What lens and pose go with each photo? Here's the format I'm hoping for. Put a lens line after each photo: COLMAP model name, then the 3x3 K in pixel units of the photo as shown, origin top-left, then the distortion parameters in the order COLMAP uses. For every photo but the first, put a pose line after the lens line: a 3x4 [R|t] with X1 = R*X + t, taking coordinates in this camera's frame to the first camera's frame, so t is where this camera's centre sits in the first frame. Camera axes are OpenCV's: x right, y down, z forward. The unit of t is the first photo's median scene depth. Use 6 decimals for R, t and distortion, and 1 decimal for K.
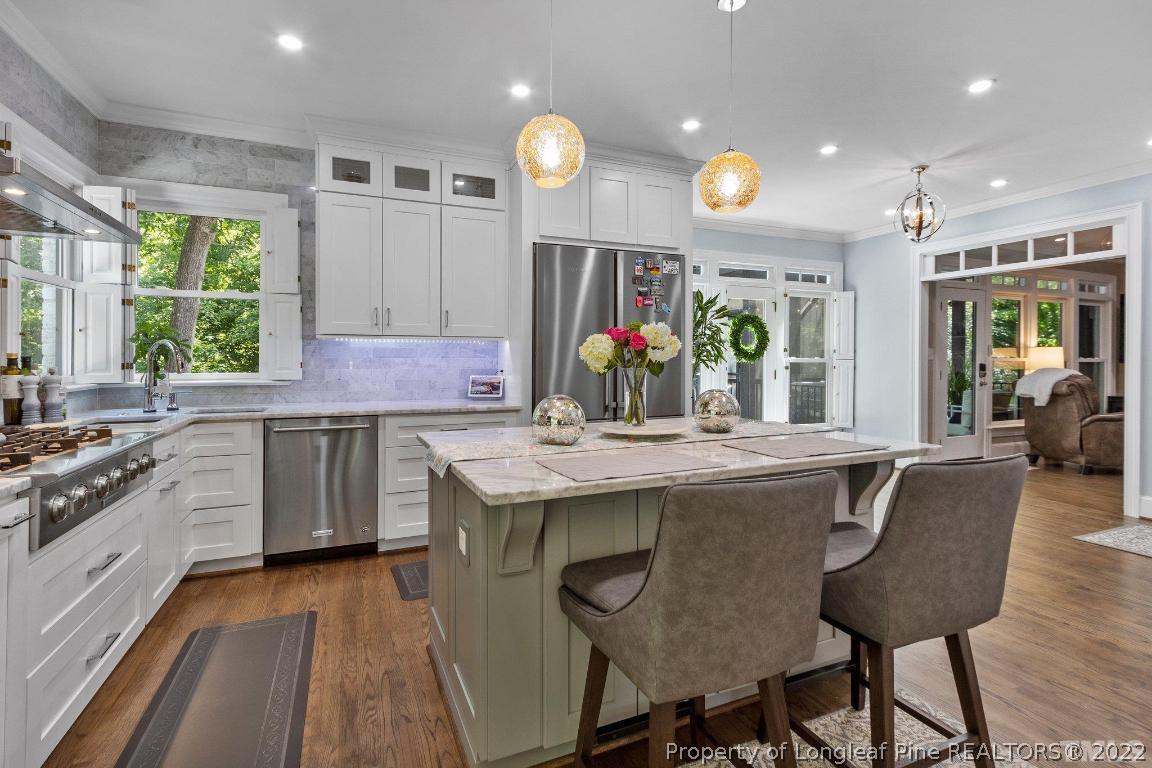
lens RADIAL K [[525.4, 0, 572.4], [0, 525.4, 363.9], [0, 0, 1]] dist [0.005230, -0.002851]
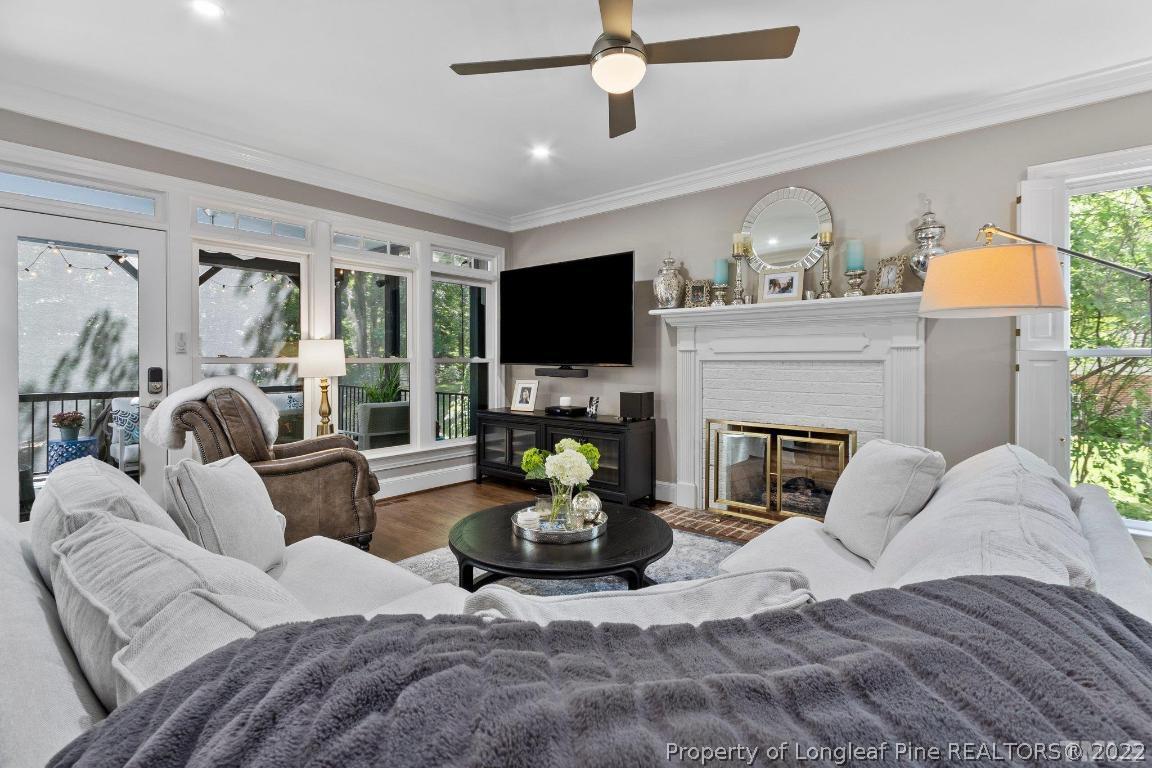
lens RADIAL K [[531.6, 0, 564.3], [0, 531.6, 366.9], [0, 0, 1]] dist [-0.000405, -0.002121]
pose [[0.890355, -0.007025, 0.455212, 0.954082], [0.005767, 0.999975, 0.004152, -0.000923], [-0.455230, -0.001072, 0.890373, 0.351342]]
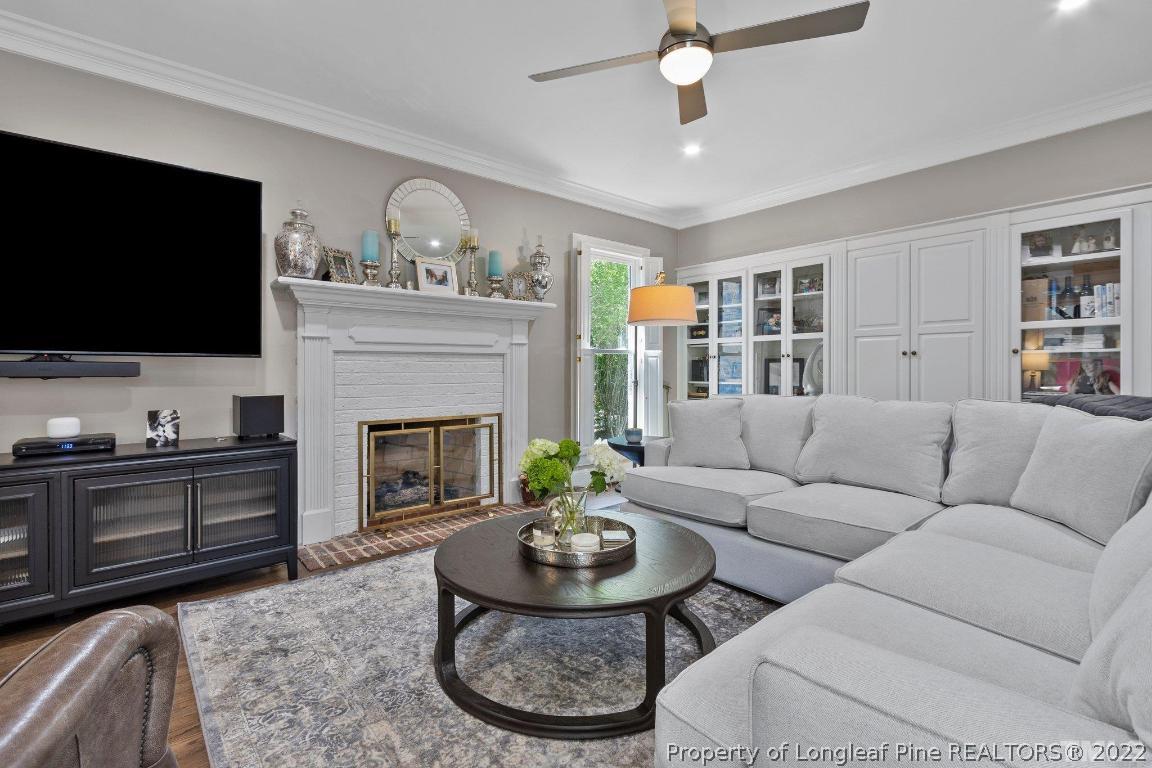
lens RADIAL K [[525.4, 0, 581.0], [0, 525.4, 370.2], [0, 0, 1]] dist [0.005230, -0.002851]
pose [[-0.312330, -0.020311, 0.949757, 0.822958], [0.000282, 0.999769, 0.021473, 0.003558], [-0.949974, 0.006974, -0.312252, 0.837170]]
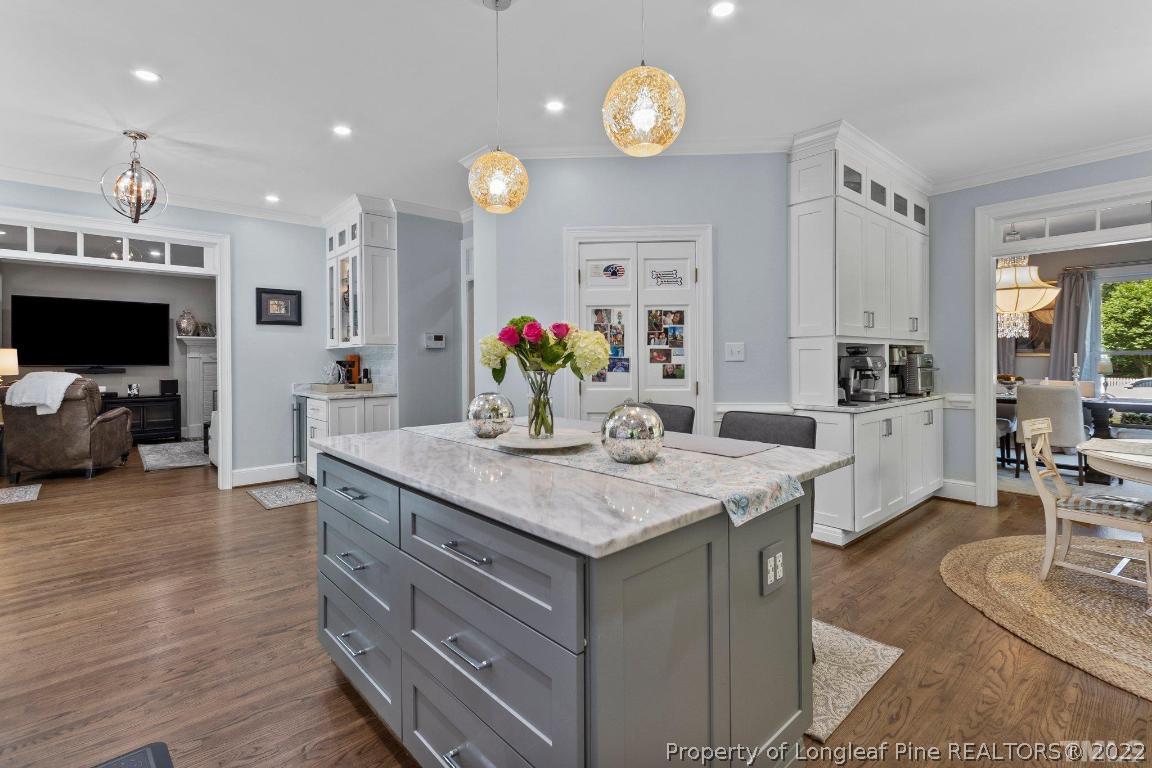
lens RADIAL K [[525.4, 0, 575.7], [0, 525.4, 360.0], [0, 0, 1]] dist [0.005230, -0.002851]
pose [[-0.328503, 0.000884, 0.944503, -0.248513], [0.013816, 0.999897, 0.003870, -0.003671], [-0.944402, 0.014320, -0.328481, 0.422712]]
